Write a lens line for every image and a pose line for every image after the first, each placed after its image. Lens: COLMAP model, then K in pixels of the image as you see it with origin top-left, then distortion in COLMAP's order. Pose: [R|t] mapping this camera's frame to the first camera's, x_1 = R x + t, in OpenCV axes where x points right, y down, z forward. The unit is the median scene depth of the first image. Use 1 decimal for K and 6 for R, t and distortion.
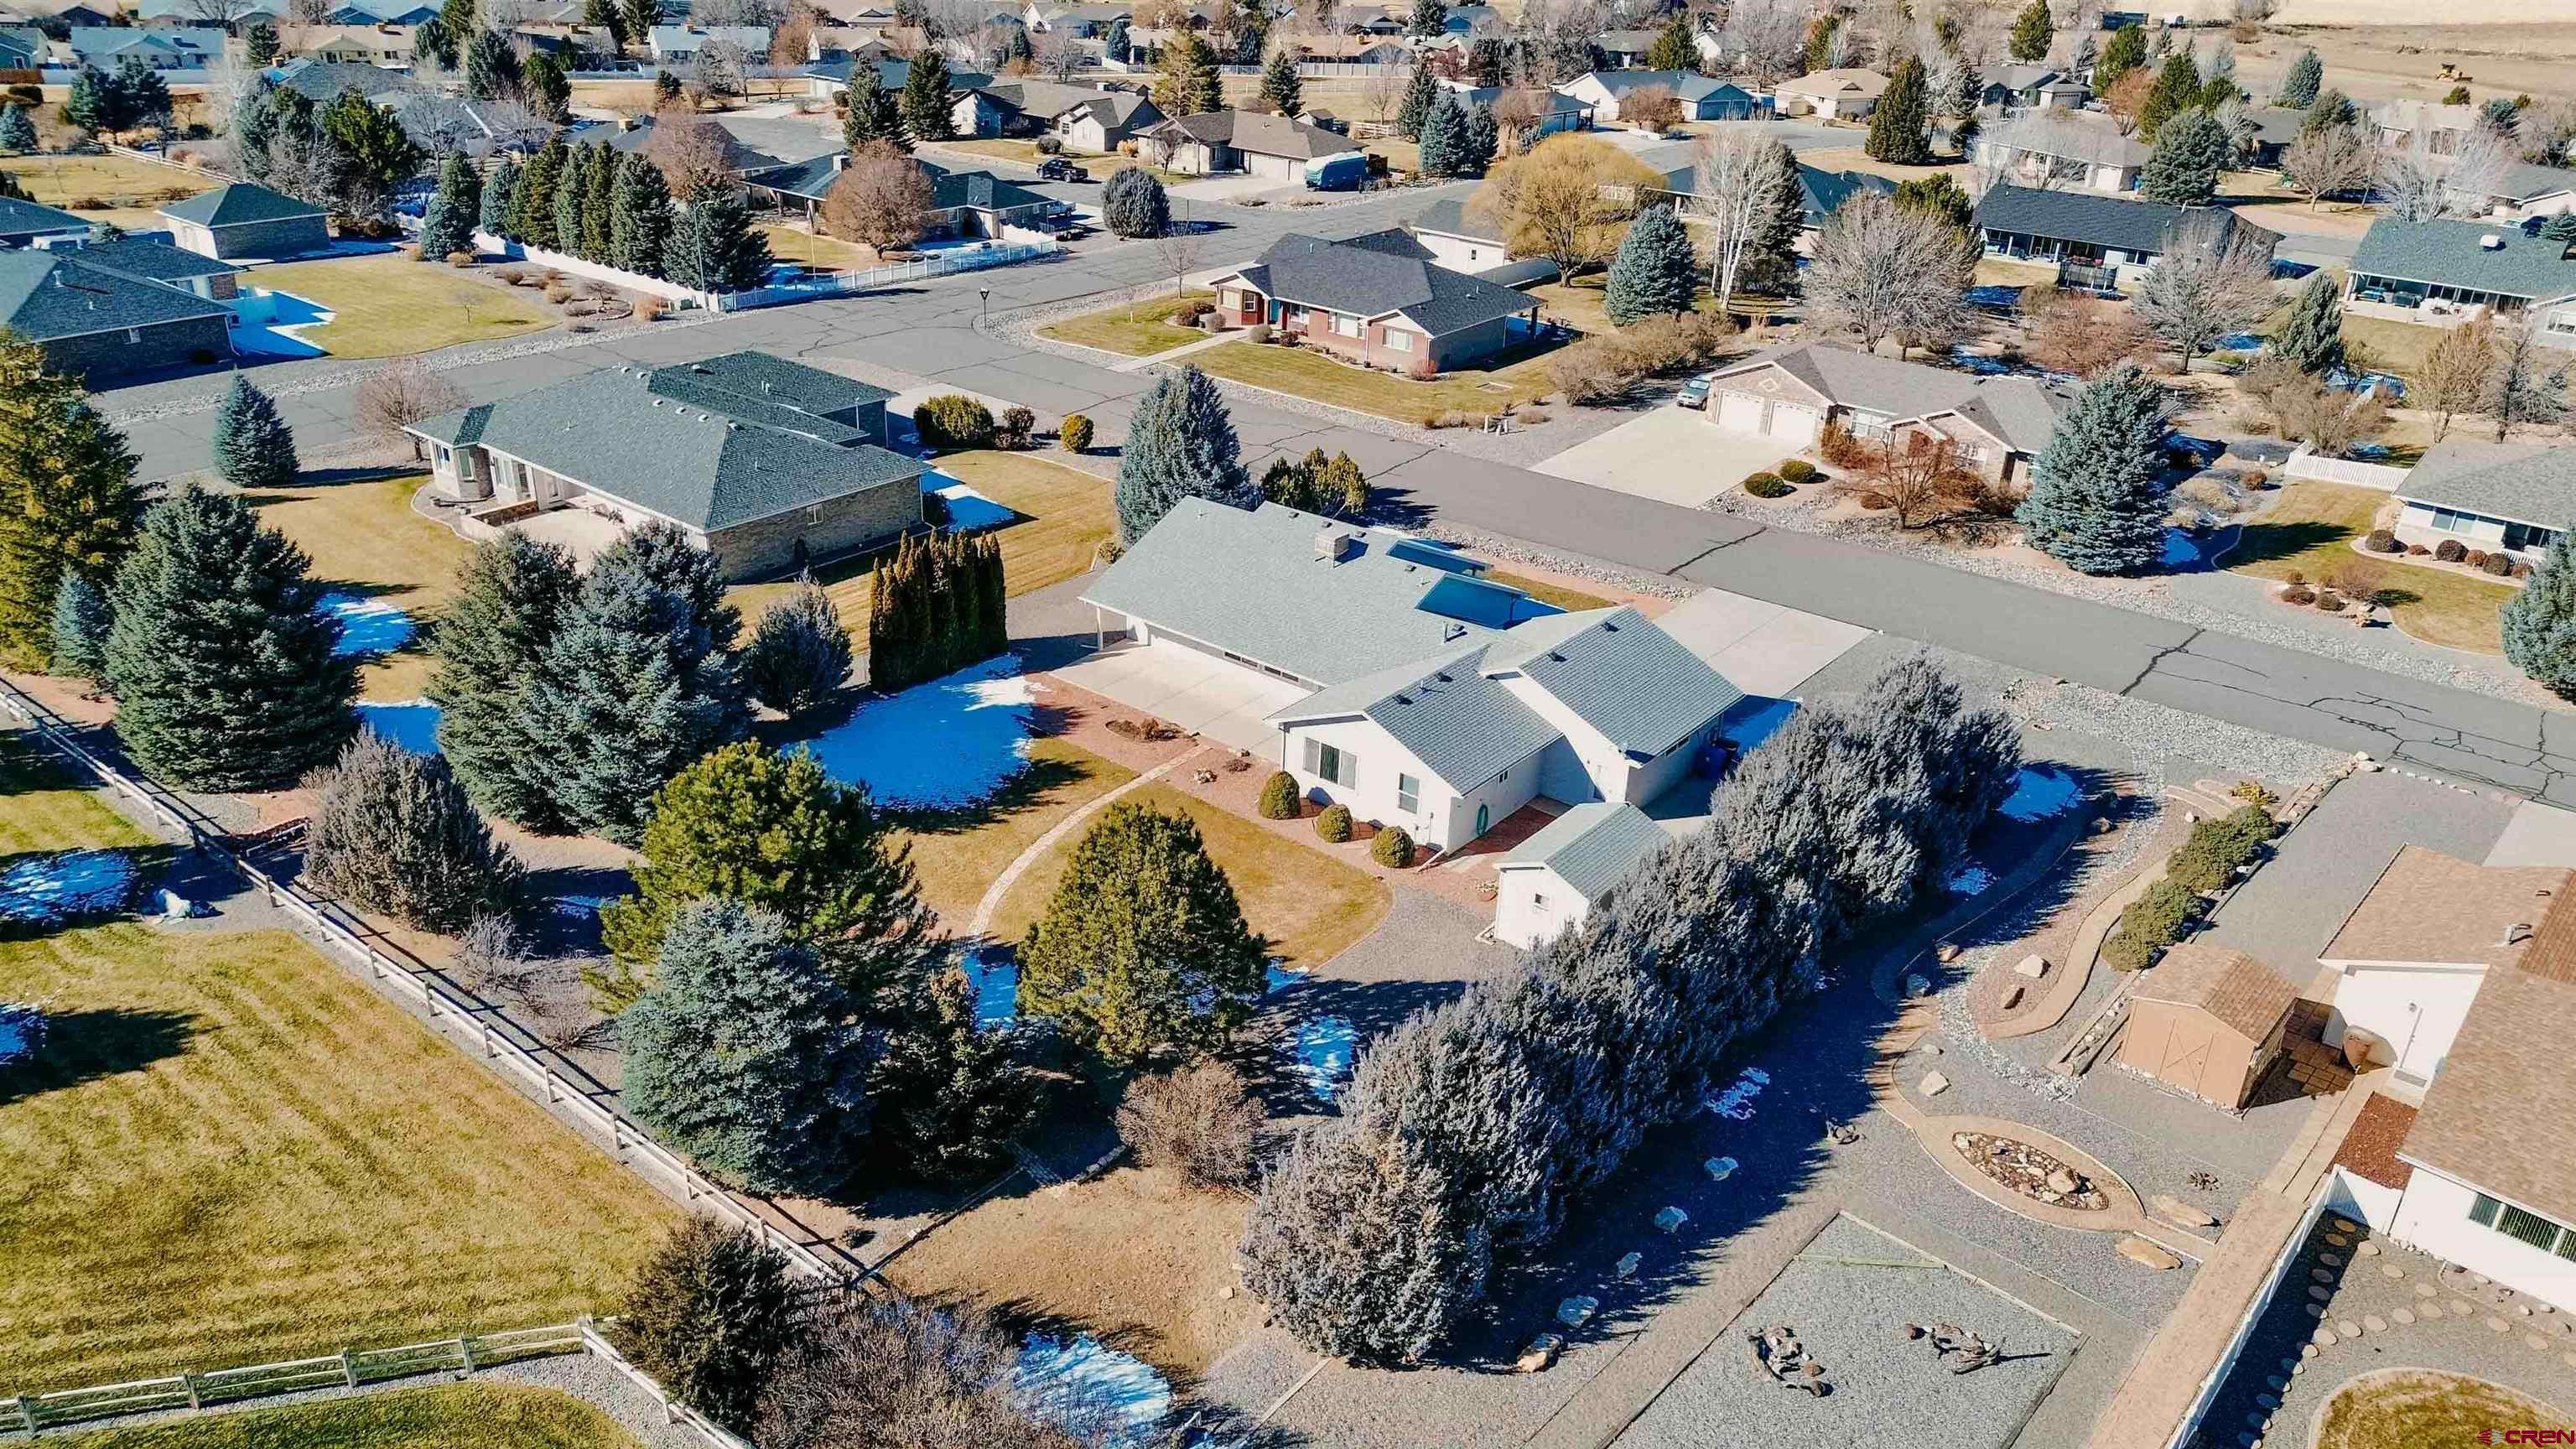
lens RADIAL K [[1783.7, 0, 1288.0], [0, 1783.7, 724.5], [0, 0, 1]] dist [0.090607, -0.136154]
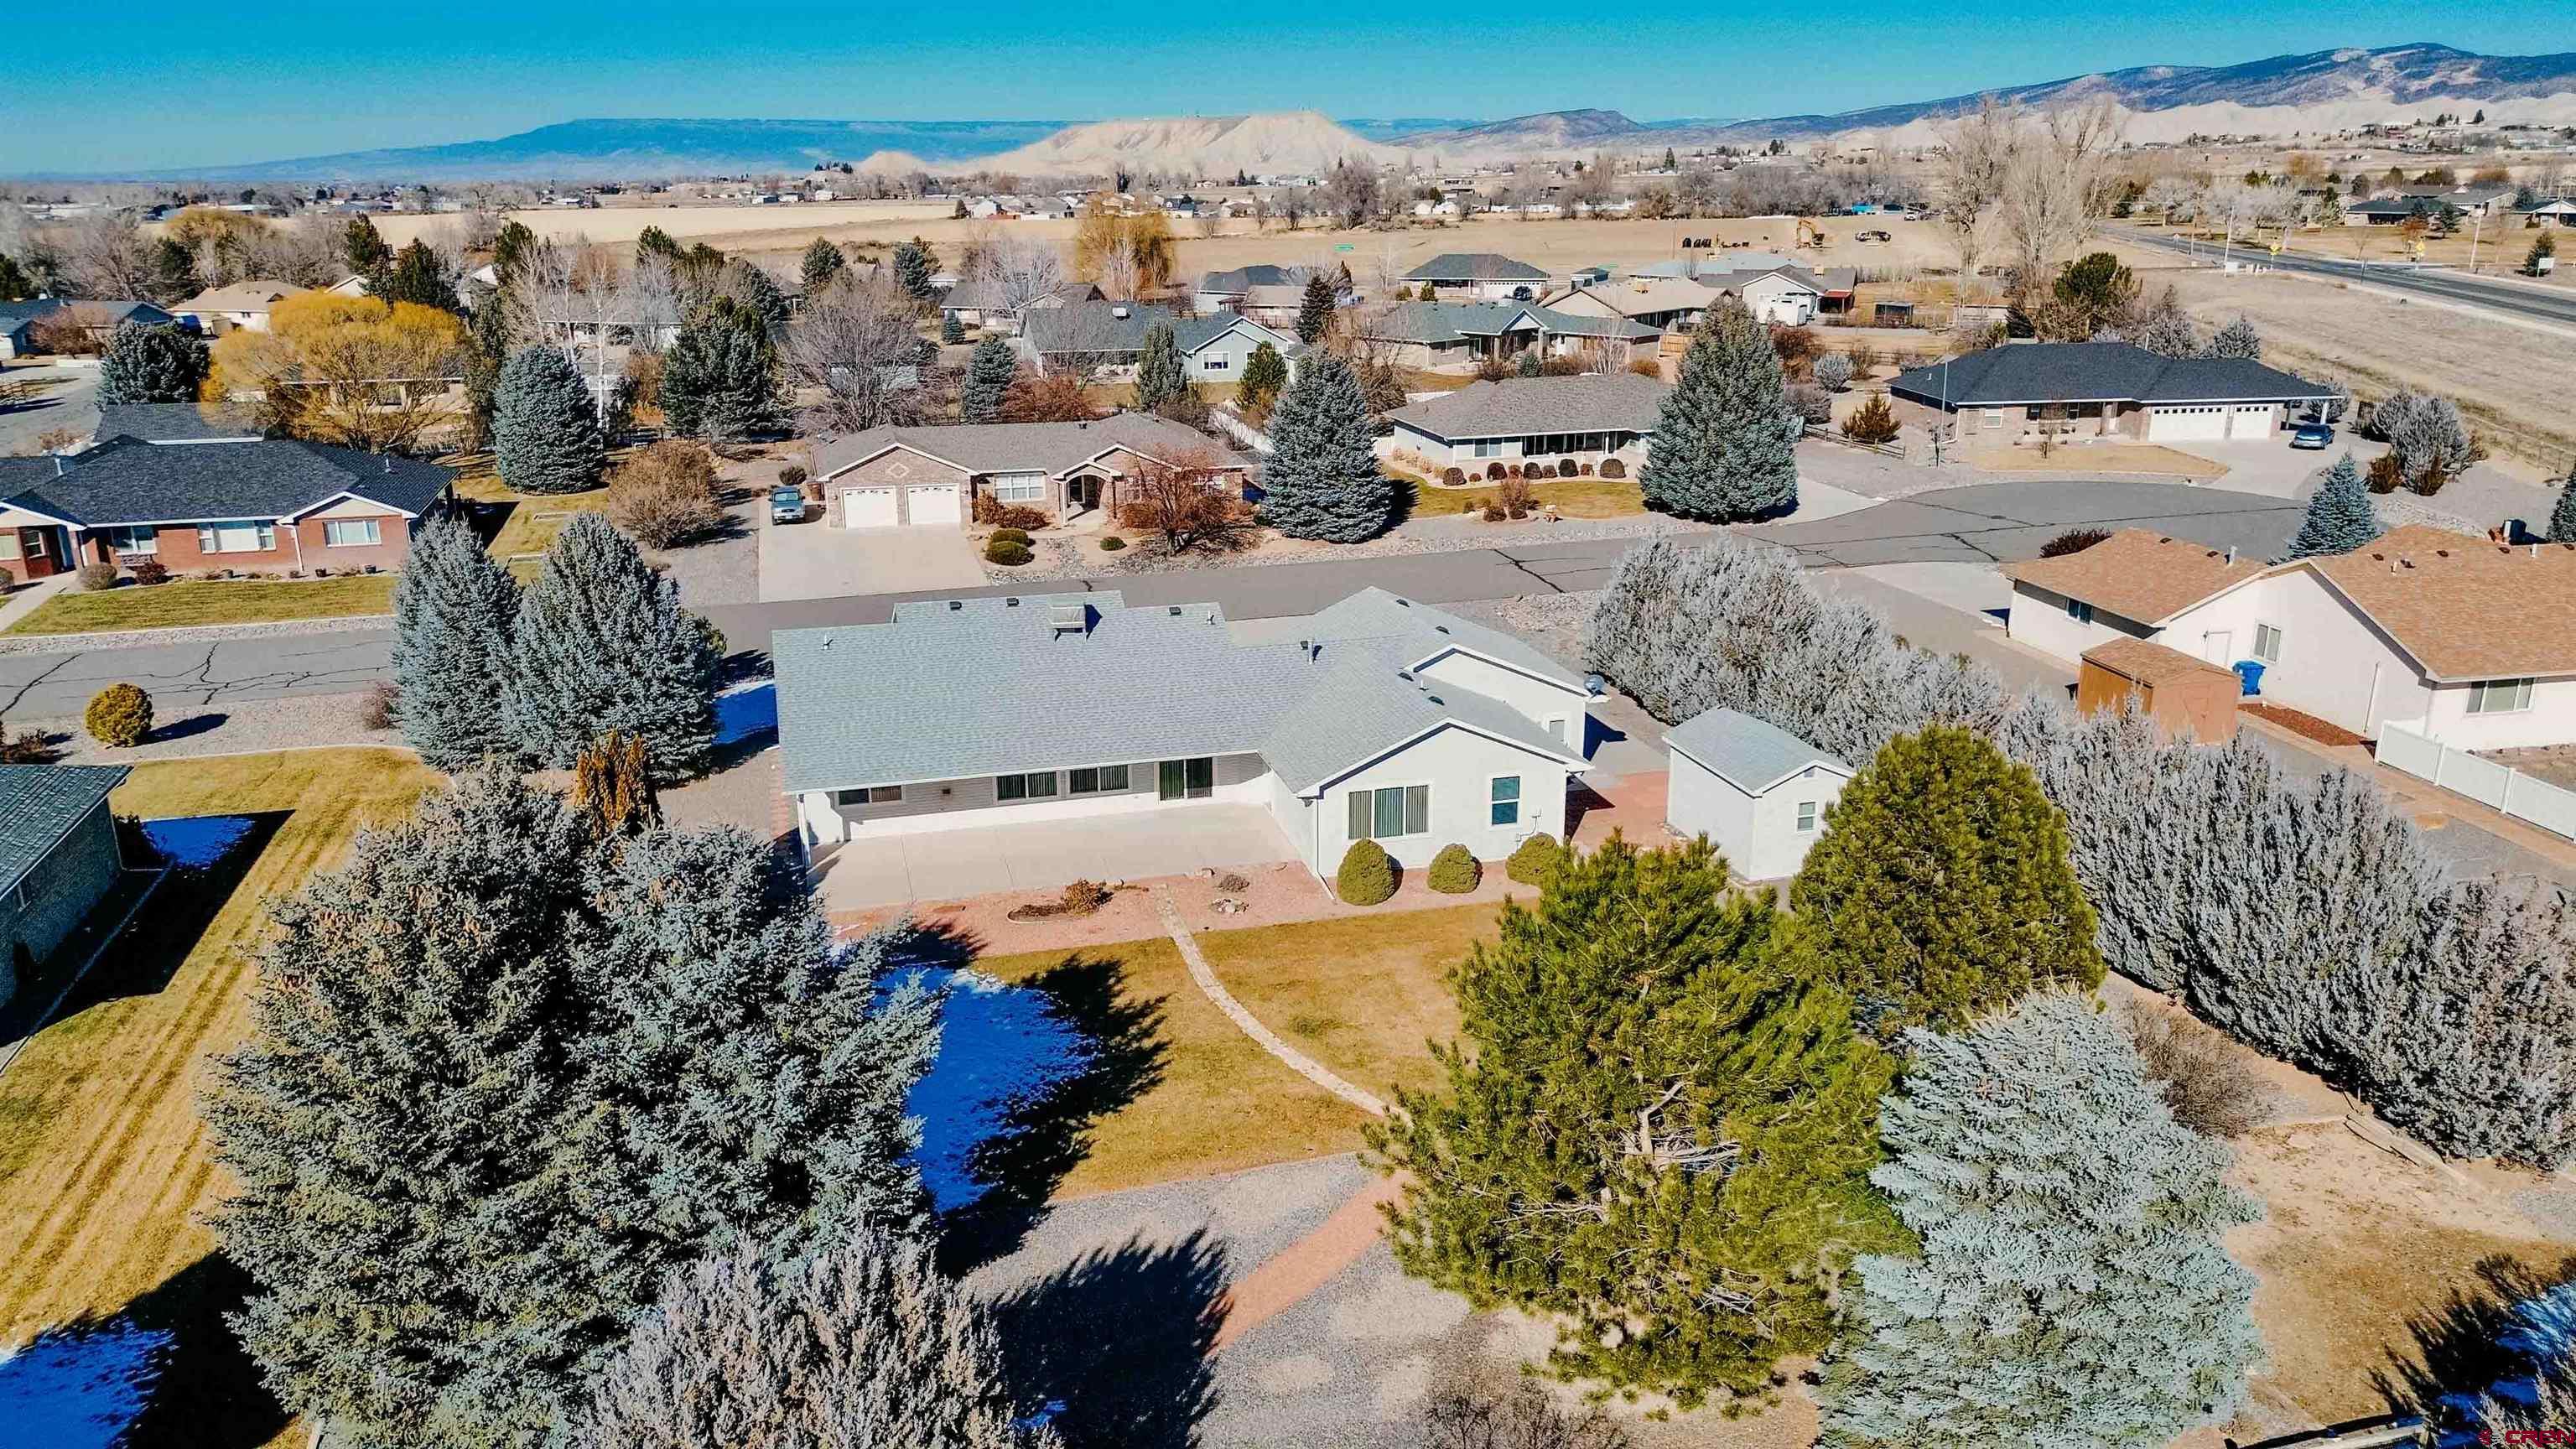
lens RADIAL K [[1783.7, 0, 1288.0], [0, 1783.7, 724.5], [0, 0, 1]] dist [0.090607, -0.136154]
pose [[0.579383, -0.274325, 0.767503, -0.422545], [0.373240, 0.926420, 0.049369, -0.049038], [-0.724574, 0.257859, 0.639141, 0.370516]]
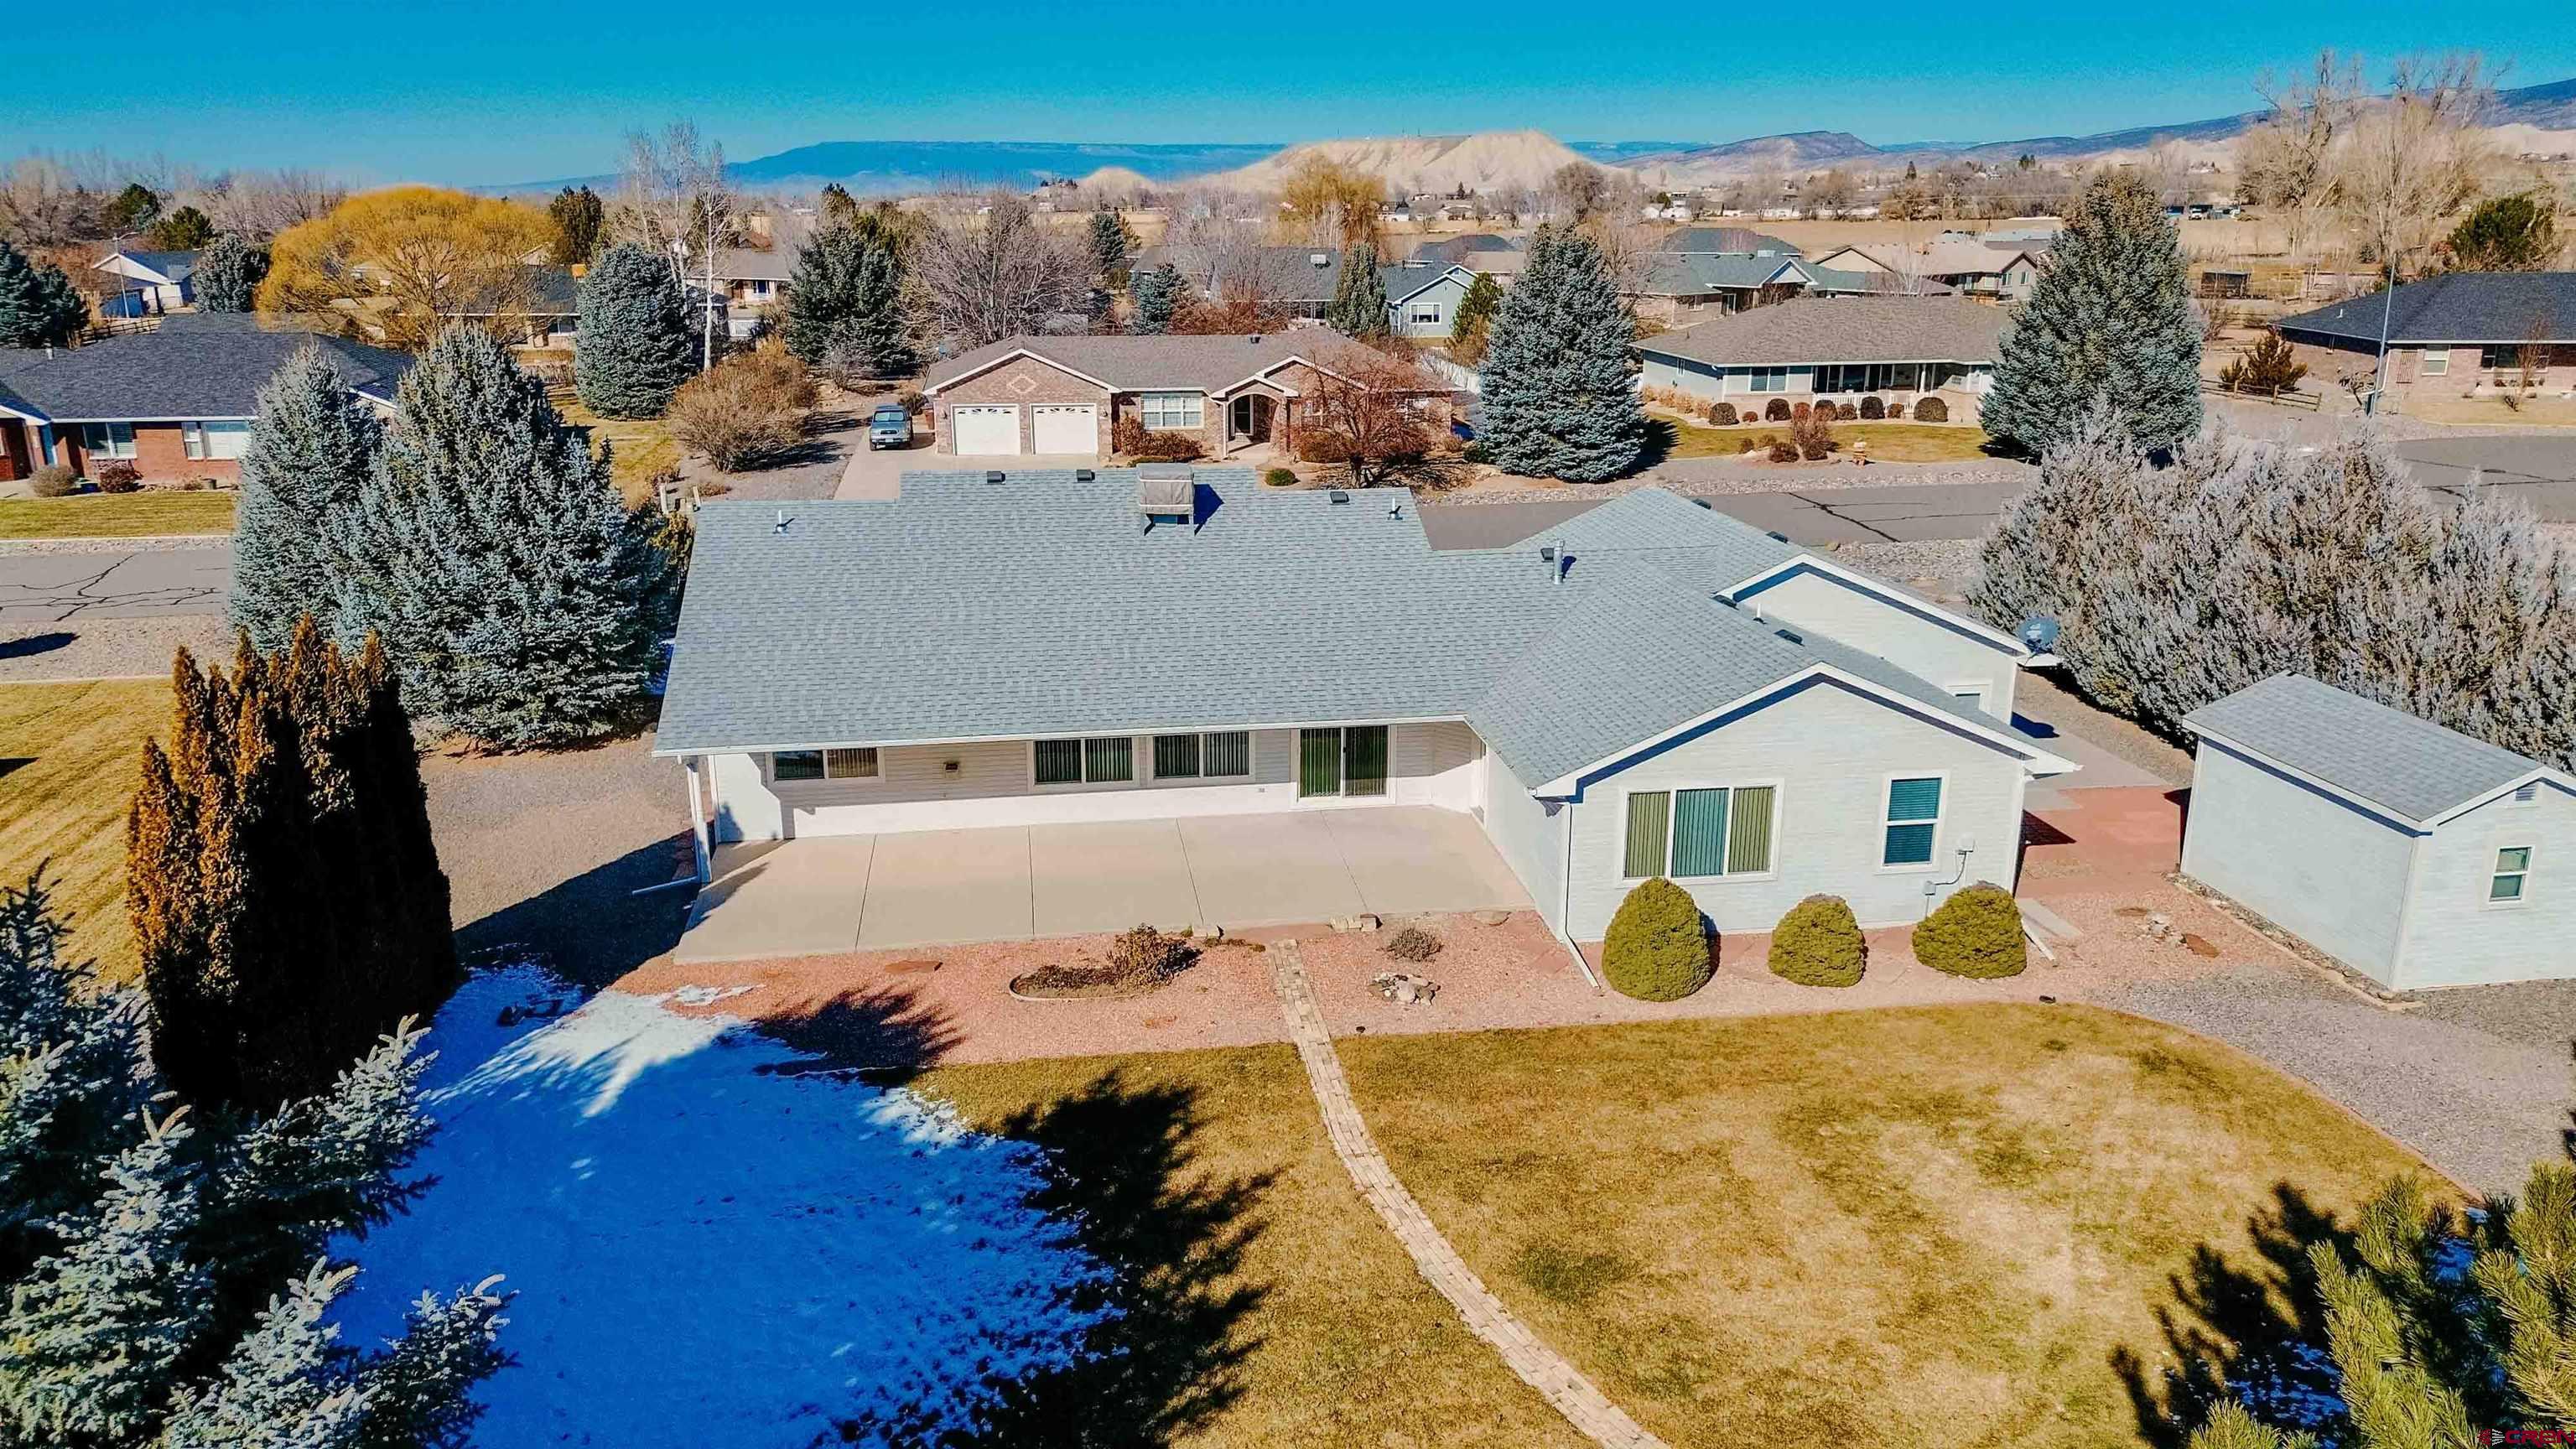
lens RADIAL K [[1783.7, 0, 1288.0], [0, 1783.7, 724.5], [0, 0, 1]] dist [0.090607, -0.136154]
pose [[0.670221, -0.241745, 0.701686, -0.246125], [0.339816, 0.940492, -0.000560, -0.026084], [-0.659794, 0.238820, 0.712486, 0.531655]]
